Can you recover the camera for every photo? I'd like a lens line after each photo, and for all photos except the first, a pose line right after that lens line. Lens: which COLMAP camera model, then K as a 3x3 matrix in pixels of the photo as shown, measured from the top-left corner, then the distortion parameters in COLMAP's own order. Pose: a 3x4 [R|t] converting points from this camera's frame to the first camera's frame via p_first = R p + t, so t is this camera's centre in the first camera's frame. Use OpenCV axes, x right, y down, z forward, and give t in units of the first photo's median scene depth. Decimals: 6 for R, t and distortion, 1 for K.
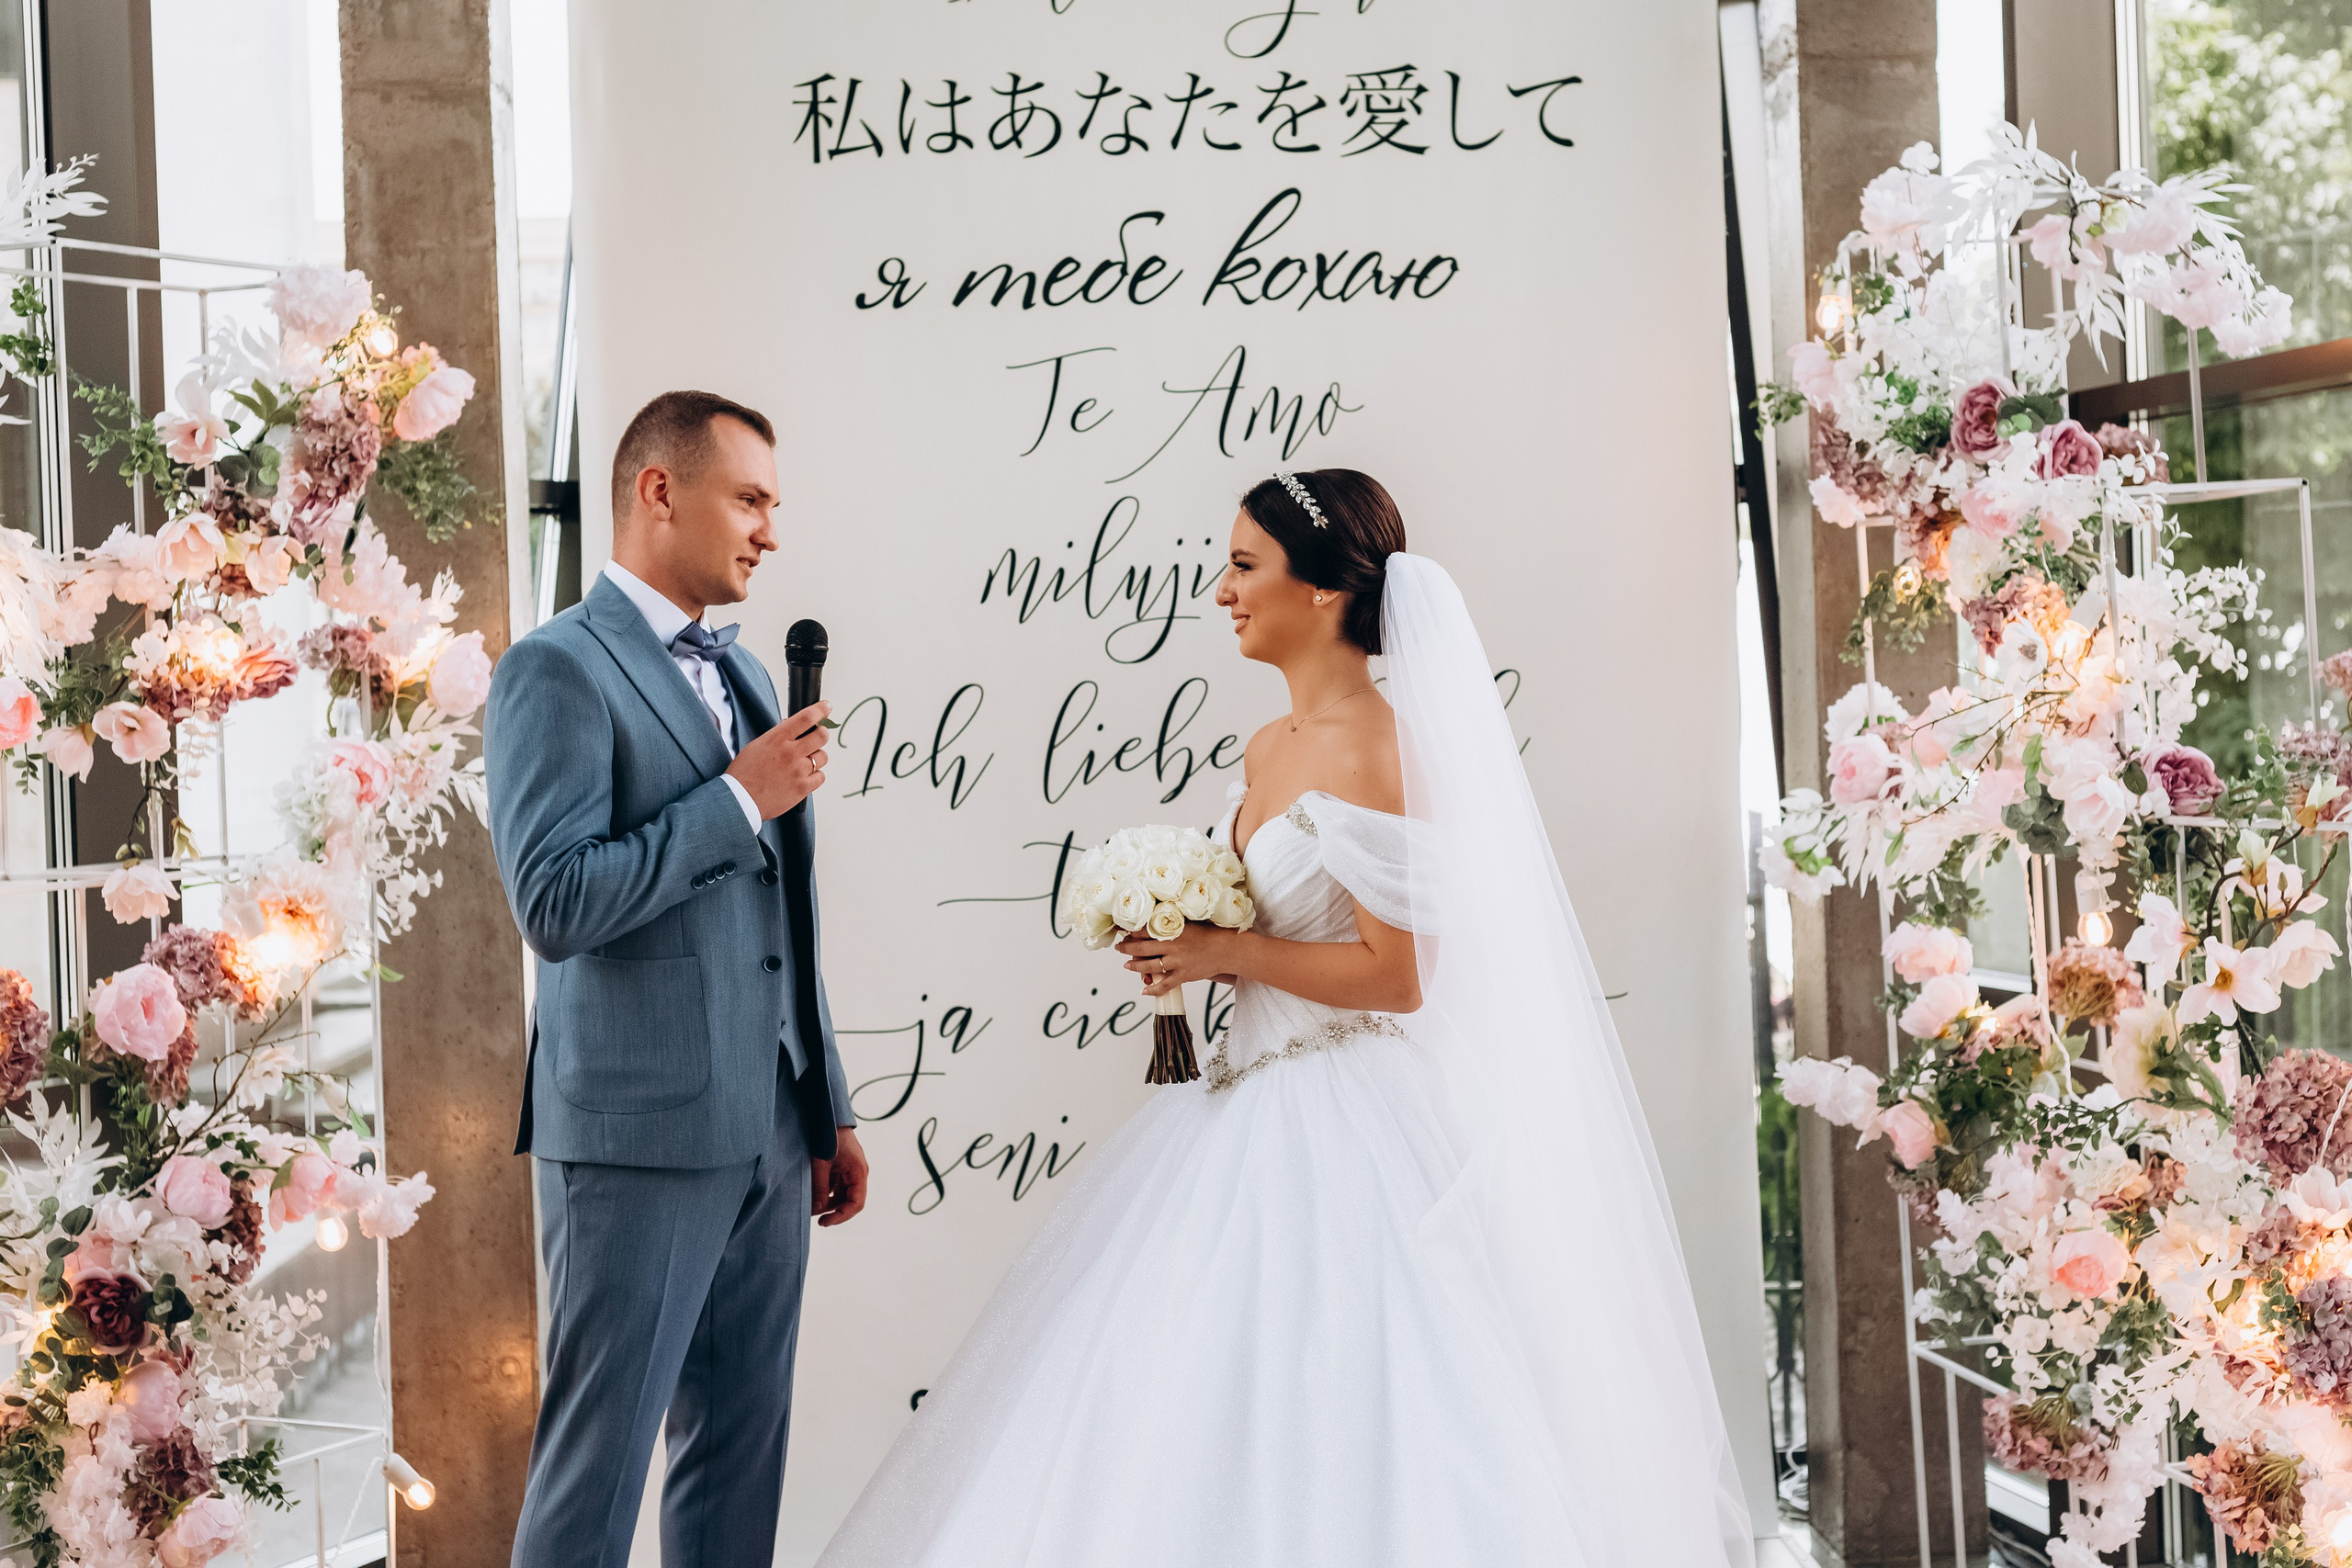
lens RADIAL K [[3361.4, 0, 1229.5], [0, 3361.4, 734.1], [0, 0, 1]] dist [-0.013998, 0.094976]
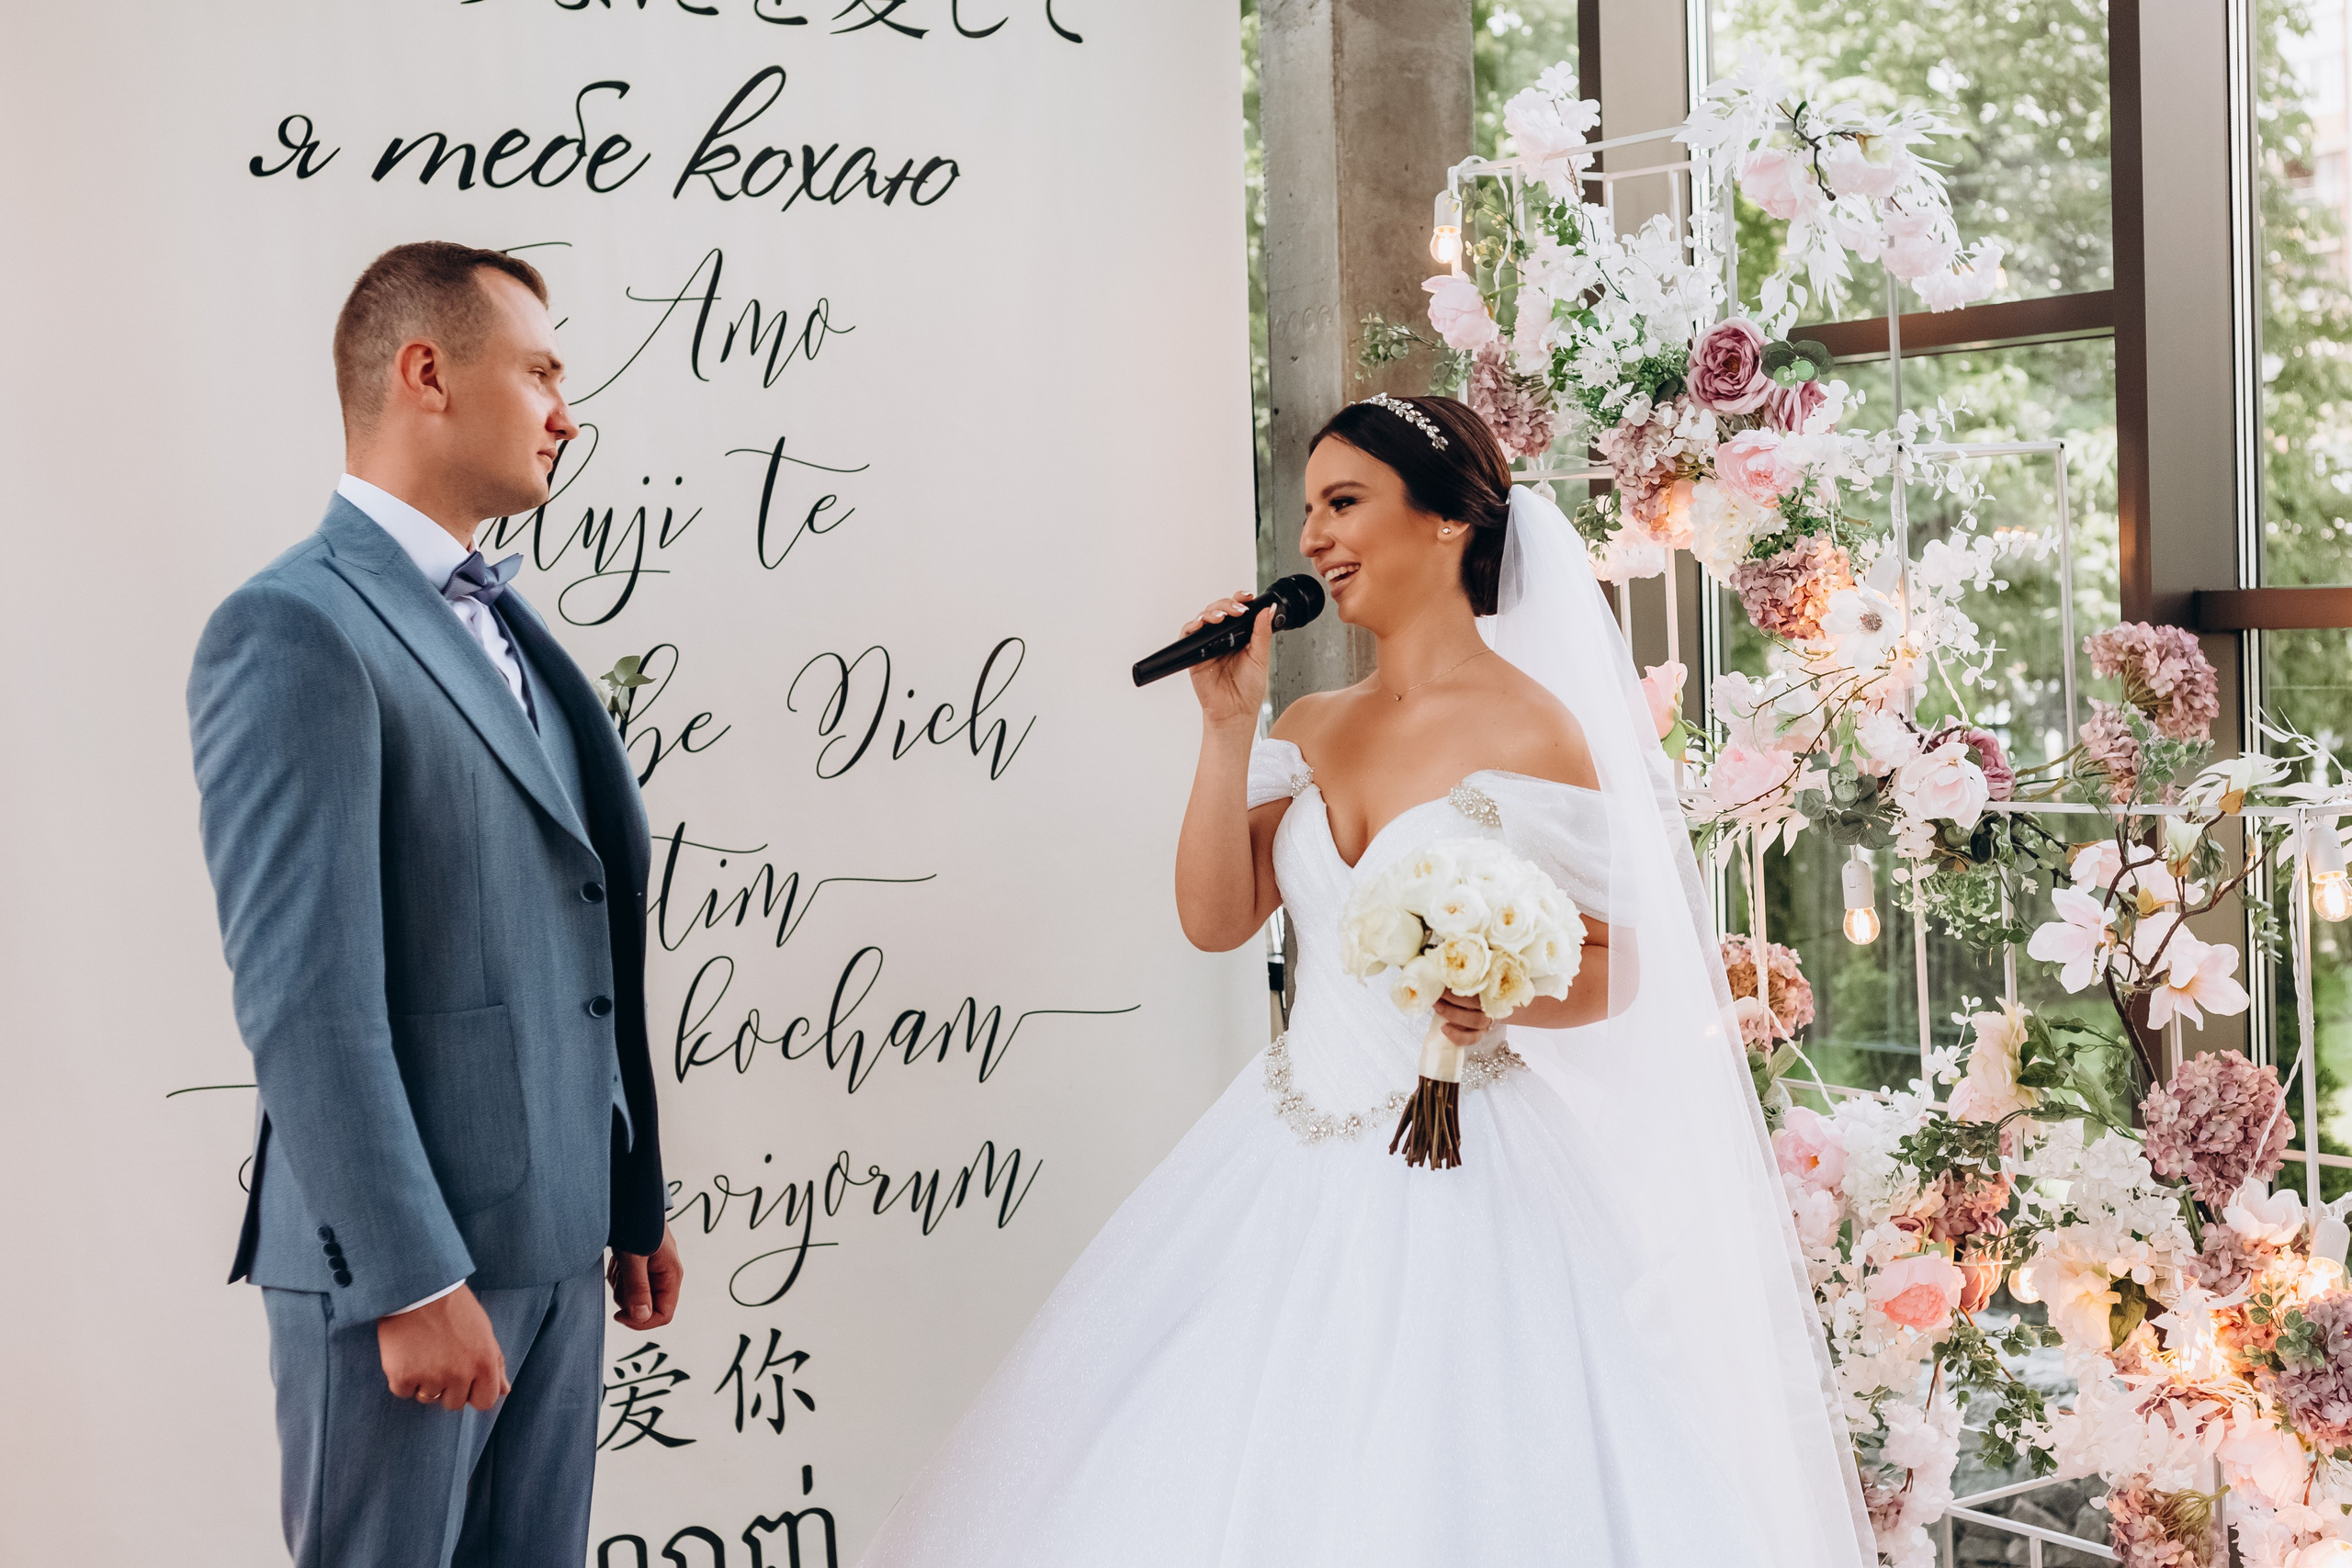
lens RADIAL K [[3432.4, 0, 1281.9], [0, 3432.4, 688.4], [0, 0, 1]] dist [-0.011433, 0.126552]
pose [[0.920072, 0.003792, 0.391732, -0.226654], [-0.001119, 0.999975, -0.007050, 0.000144], [-0.391749, 0.006048, 0.920052, 0.175598]]
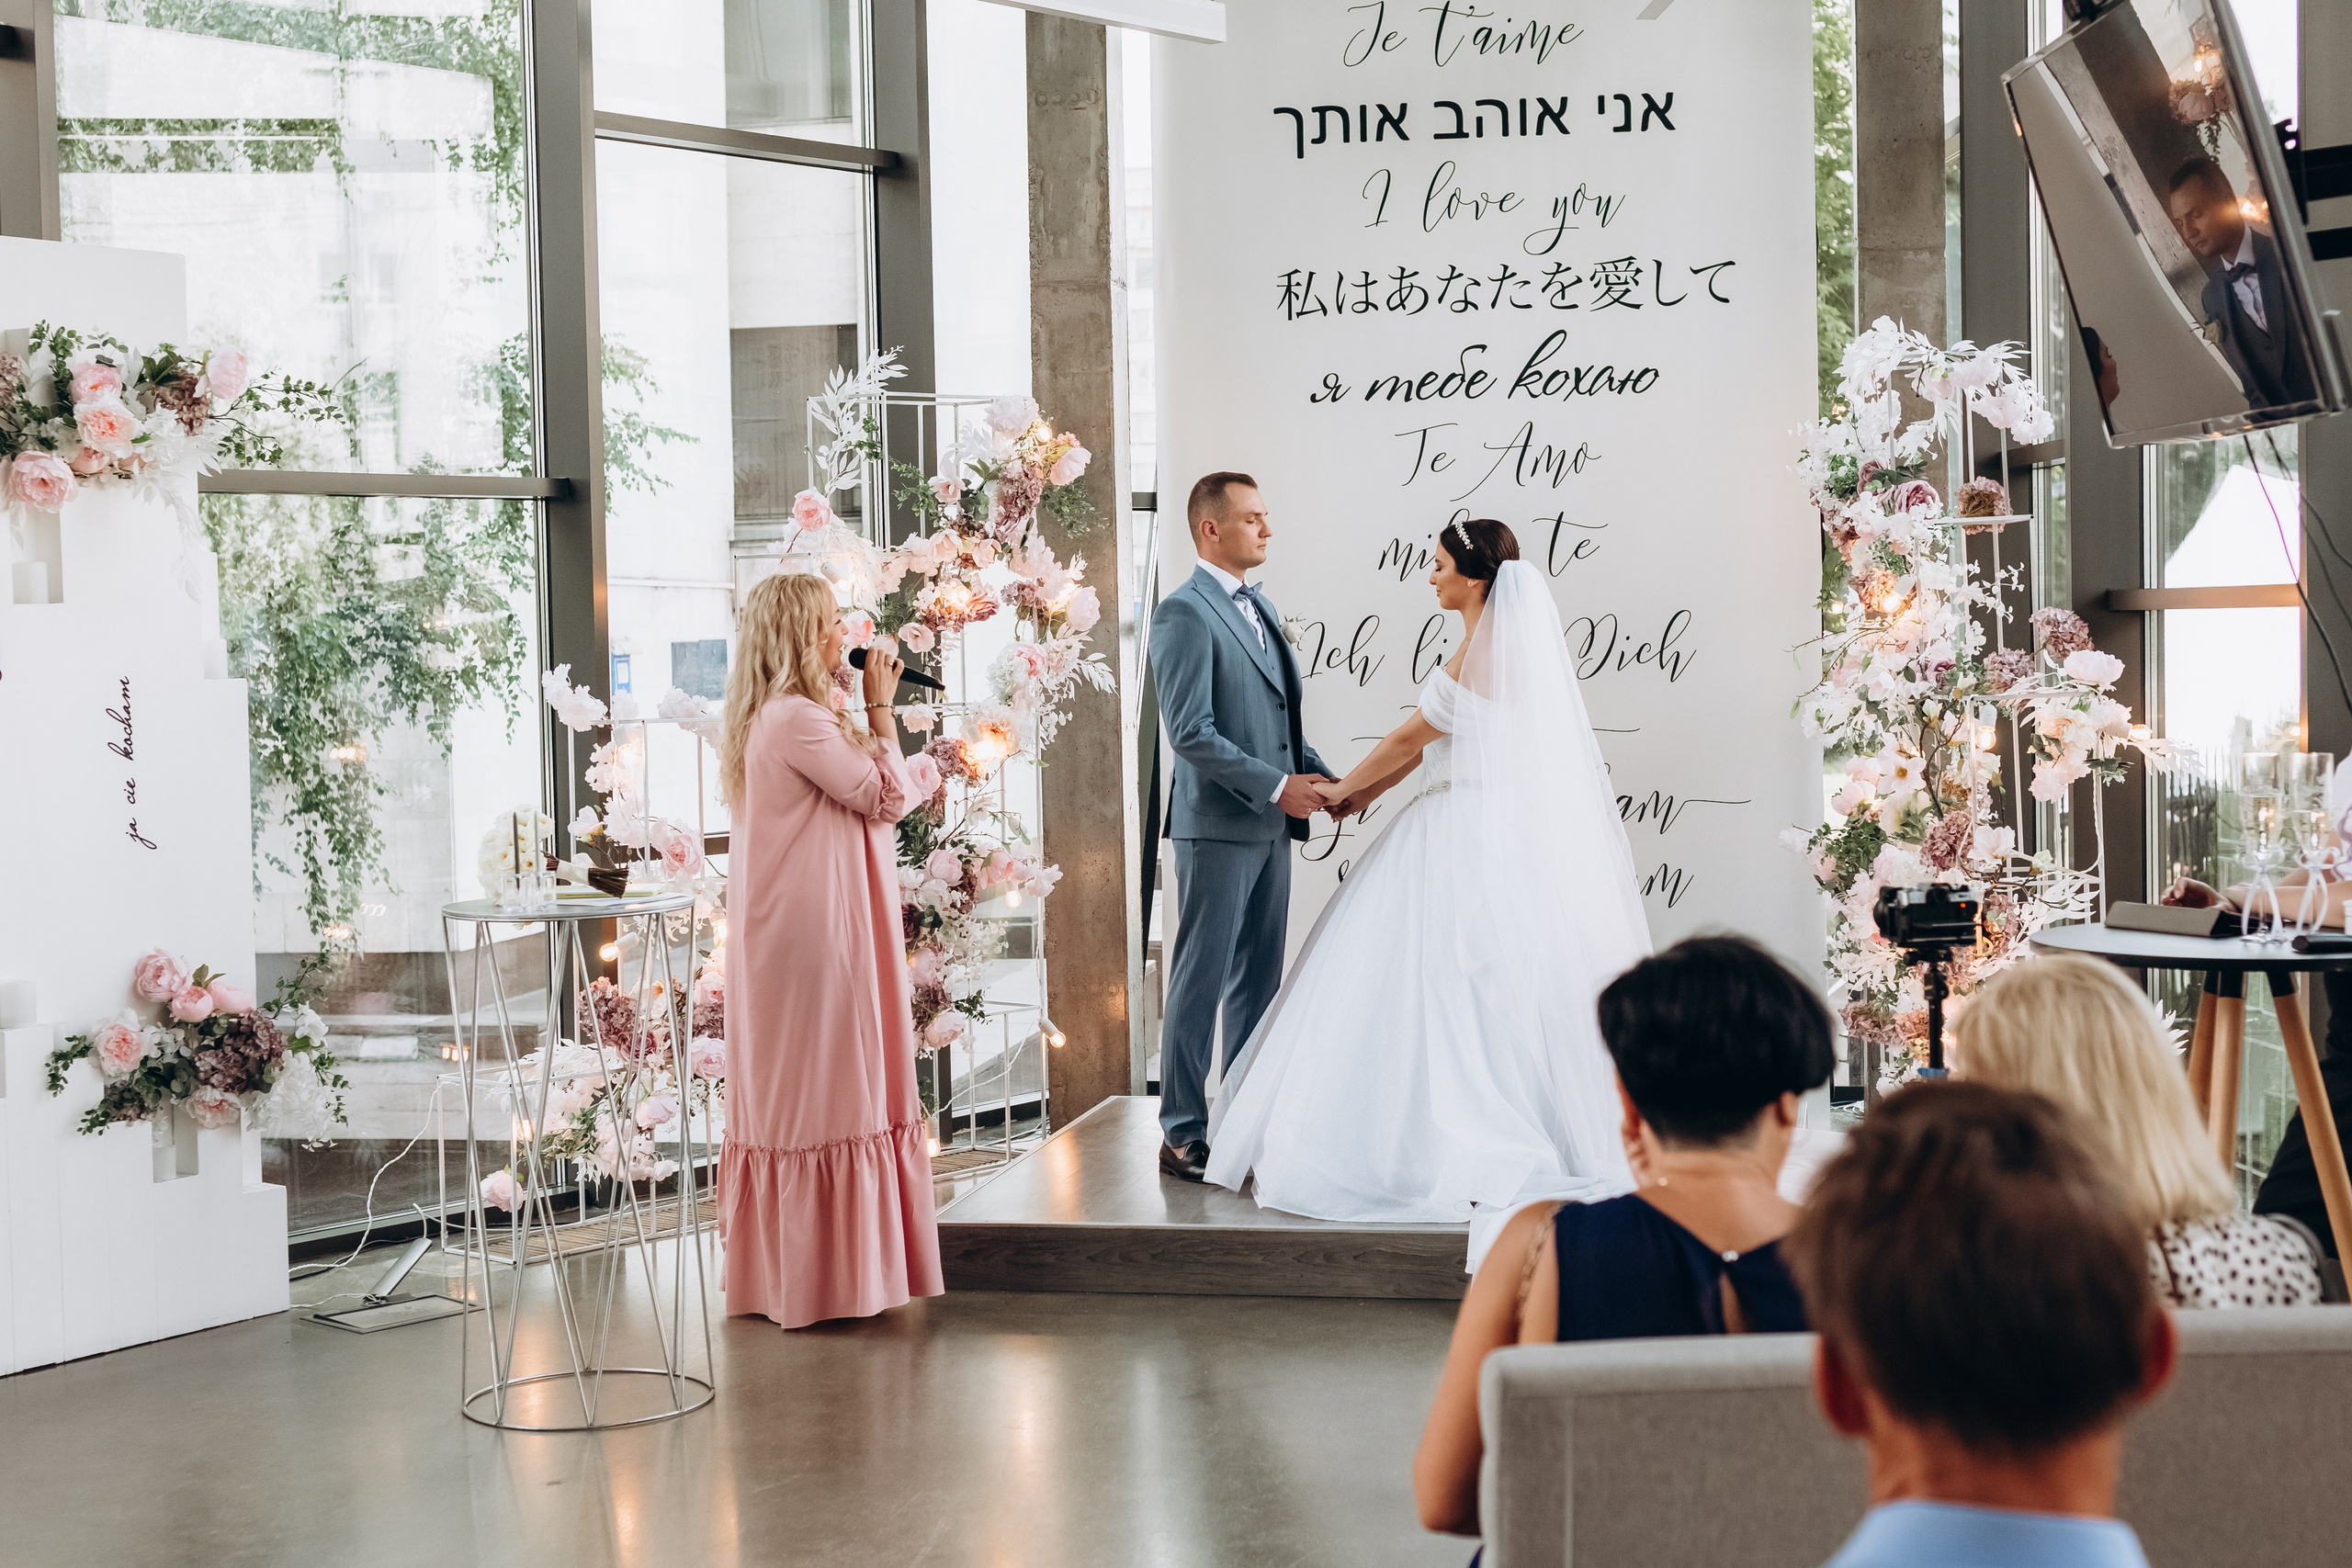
lens RADIAL K [[3200.0, 0, 1169.9], [0, 3200.0, 768.1], [0, 0, 1]] dist [-0.009886, 0.084700]
pose [[0.970735, 0.021701, -0.239171, 0.248593], [-0.012373, 0.999106, 0.040436, -0.001571], [0.239834, -0.036294, 0.970135, -0.731848]]
